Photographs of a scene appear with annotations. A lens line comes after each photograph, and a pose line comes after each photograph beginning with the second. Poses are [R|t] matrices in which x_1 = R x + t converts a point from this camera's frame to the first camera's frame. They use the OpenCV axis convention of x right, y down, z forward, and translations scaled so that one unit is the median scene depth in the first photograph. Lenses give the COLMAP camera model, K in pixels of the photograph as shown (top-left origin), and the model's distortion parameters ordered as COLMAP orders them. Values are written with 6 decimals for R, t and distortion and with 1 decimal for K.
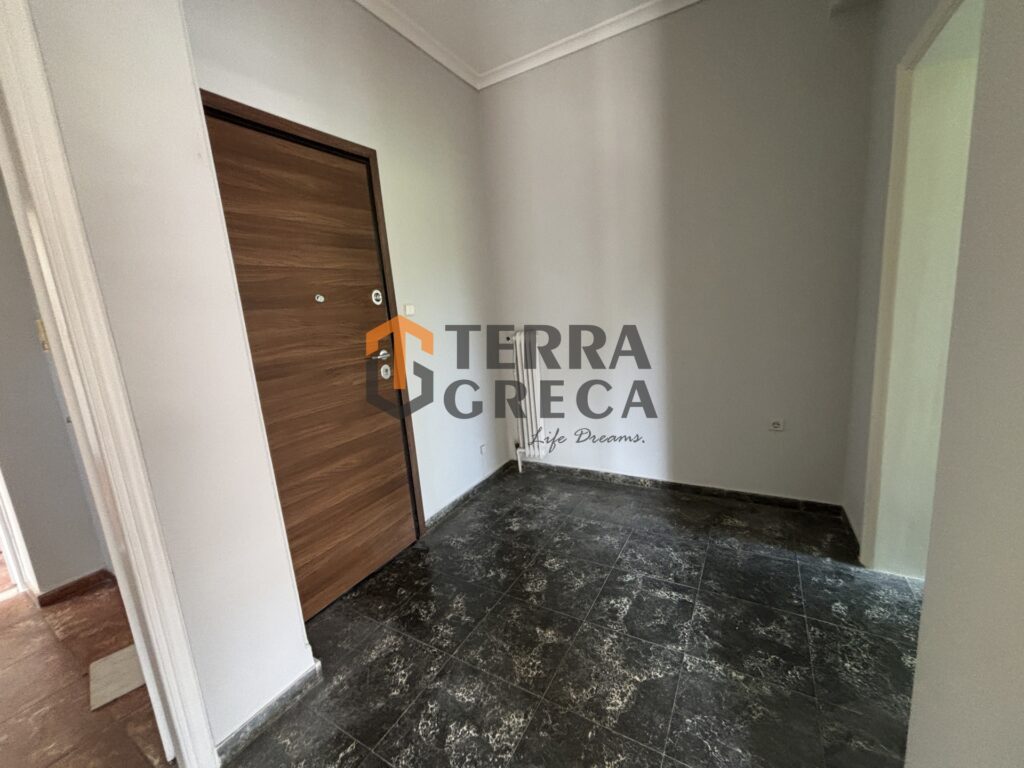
lens RADIAL K [[418.9, 0, 510.8], [0, 418.9, 380.3], [0, 0, 1]] dist [-0.003790, 0.002966]
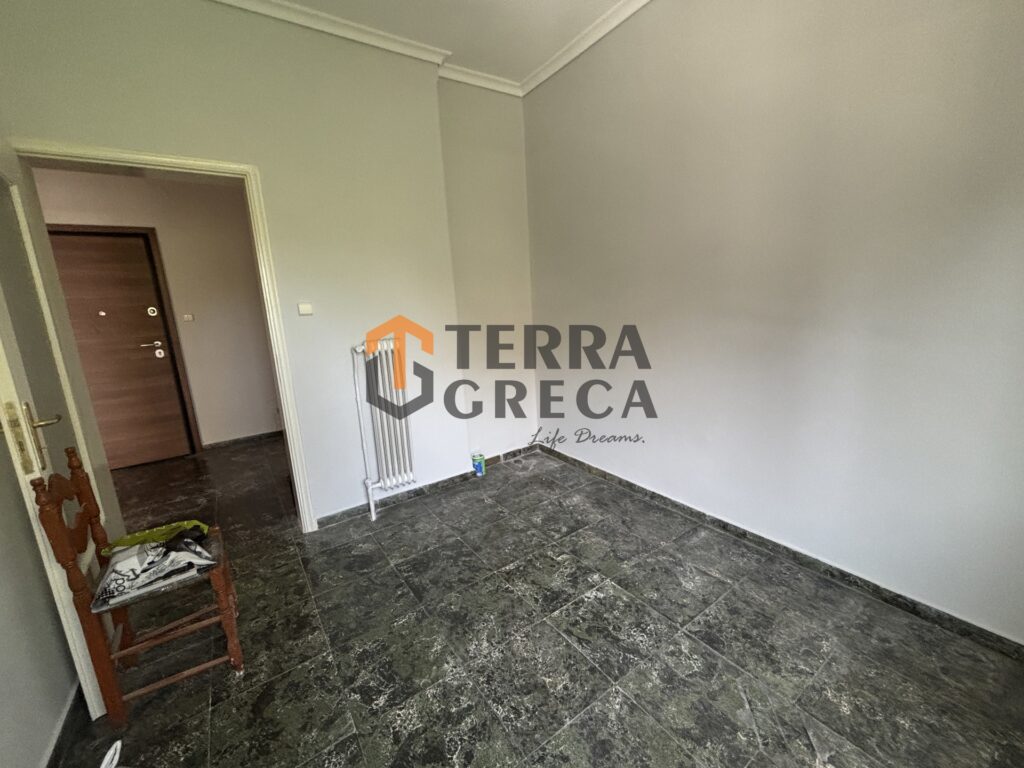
lens RADIAL K [[418.9, 0, 515.0], [0, 418.9, 381.9], [0, 0, 1]] dist [-0.003790, 0.002966]
pose [[0.908577, 0.112833, -0.402189, 2.092724], [-0.094659, 0.993395, 0.064852, -0.184891], [0.406850, -0.020853, 0.913257, -0.009097]]
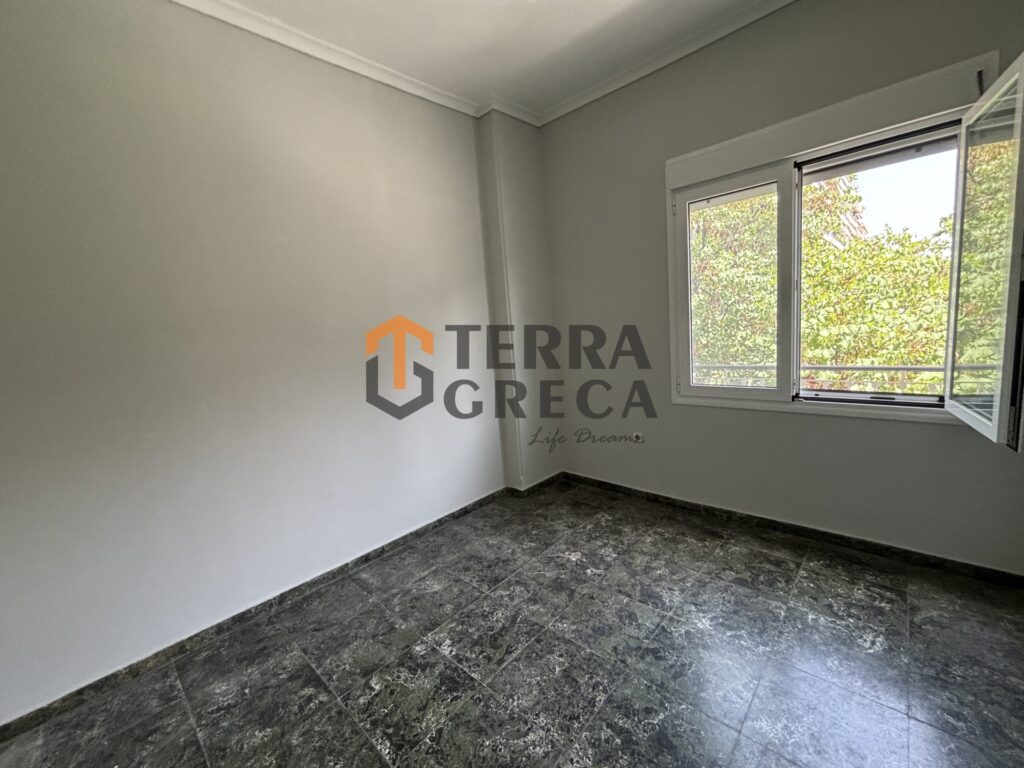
lens RADIAL K [[418.9, 0, 510.3], [0, 418.9, 382.0], [0, 0, 1]] dist [-0.003790, 0.002966]
pose [[0.225964, -0.067276, 0.971810, 1.027417], [0.240257, 0.970643, 0.011331, -0.189764], [-0.944043, 0.230924, 0.235494, 0.498751]]
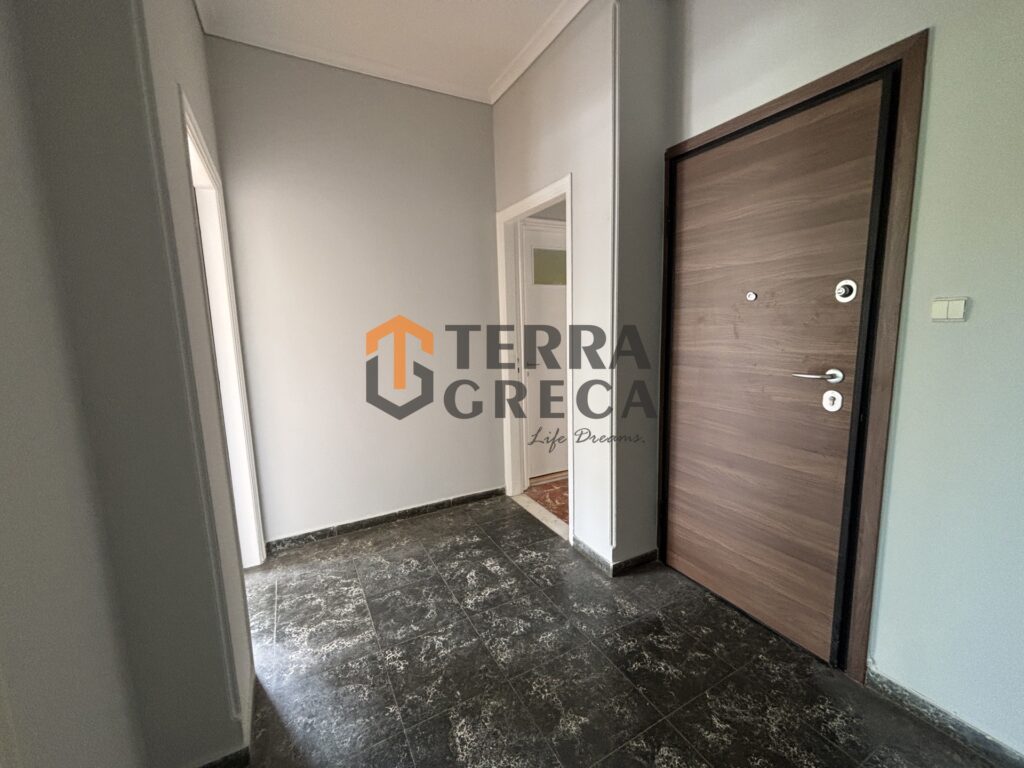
lens RADIAL K [[418.9, 0, 508.2], [0, 418.9, 380.0], [0, 0, 1]] dist [-0.003790, 0.002966]
pose [[-0.514043, 0.214891, -0.830410, 0.619139], [-0.083070, 0.951088, 0.297543, -0.247905], [0.853732, 0.221932, -0.471049, 1.007703]]
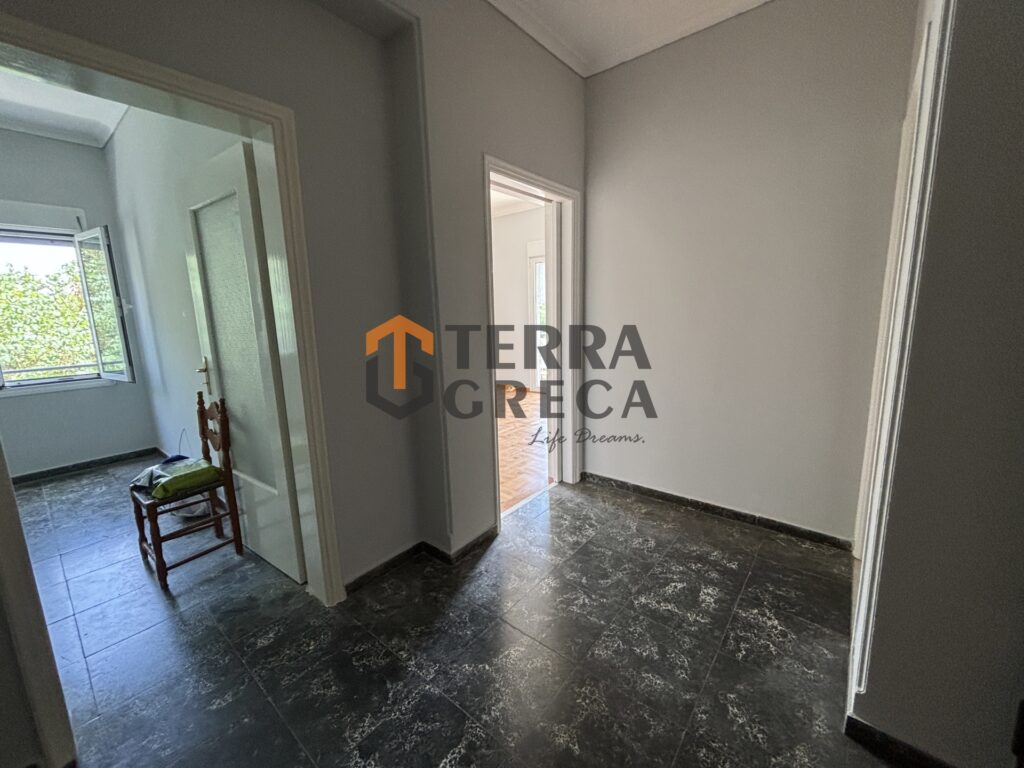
lens RADIAL K [[418.9, 0, 508.0], [0, 418.9, 377.5], [0, 0, 1]] dist [-0.003790, 0.002966]
pose [[-0.981461, 0.081079, 0.173669, 0.001683], [0.134253, 0.937507, 0.321026, -0.250204], [-0.136787, 0.338390, -0.931011, 1.346129]]
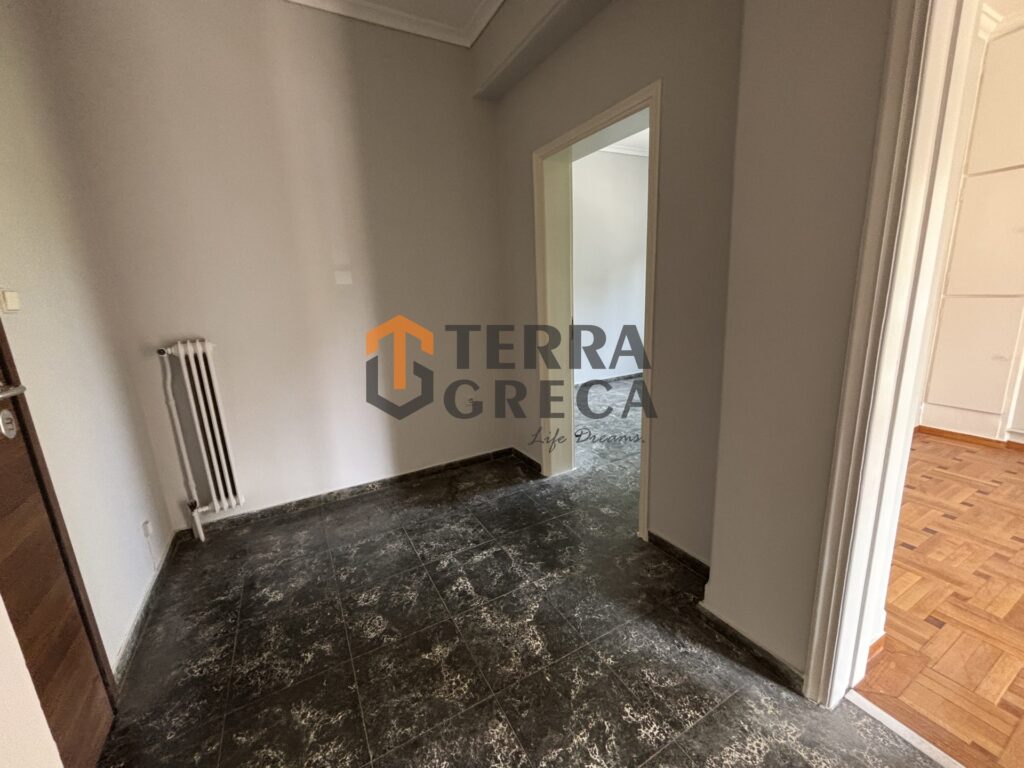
lens RADIAL K [[418.9, 0, 508.4], [0, 418.9, 378.7], [0, 0, 1]] dist [-0.003790, 0.002966]
pose [[0.517111, -0.130356, 0.845933, -0.475043], [0.161281, 0.985470, 0.053269, -0.008873], [-0.840586, 0.108888, 0.530621, 0.280817]]
